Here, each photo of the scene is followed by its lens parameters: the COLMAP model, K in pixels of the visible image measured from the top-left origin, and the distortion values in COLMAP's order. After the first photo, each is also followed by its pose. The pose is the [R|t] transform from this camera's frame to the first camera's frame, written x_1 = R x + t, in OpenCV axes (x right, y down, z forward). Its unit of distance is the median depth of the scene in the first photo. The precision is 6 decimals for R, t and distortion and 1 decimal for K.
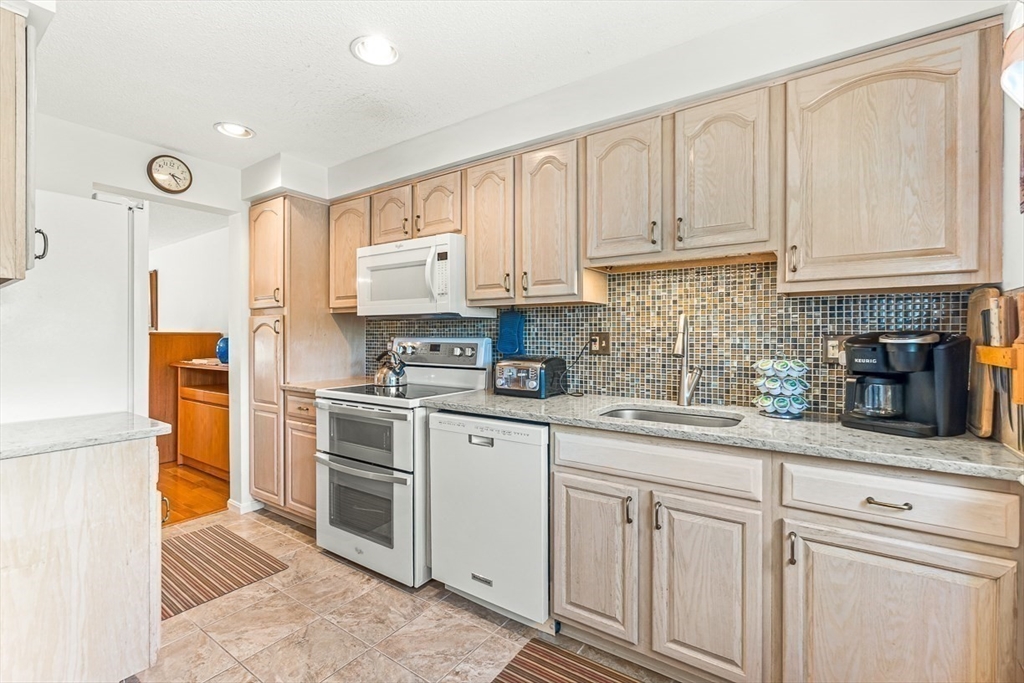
lens RADIAL K [[457.9, 0, 514.2], [0, 457.9, 335.1], [0, 0, 1]] dist [0.001968, 0.000184]
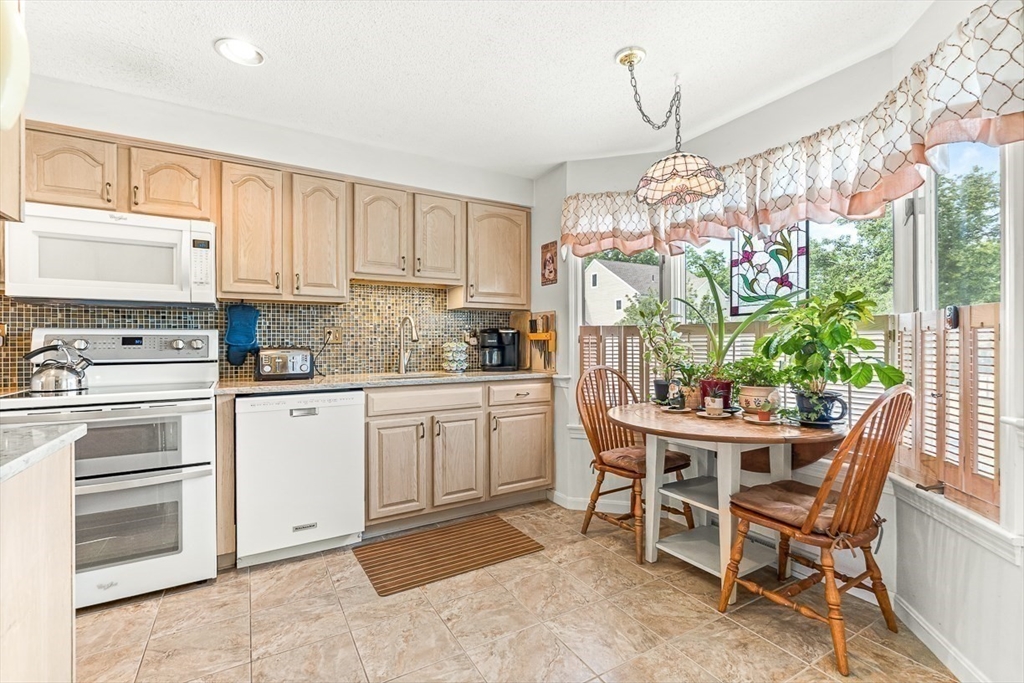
lens RADIAL K [[457.9, 0, 514.5], [0, 457.9, 339.3], [0, 0, 1]] dist [0.001968, 0.000184]
pose [[0.415064, 0.001569, 0.909791, -0.881923], [0.006239, 0.999970, -0.004571, 0.044200], [-0.909771, 0.007573, 0.415042, -0.008017]]
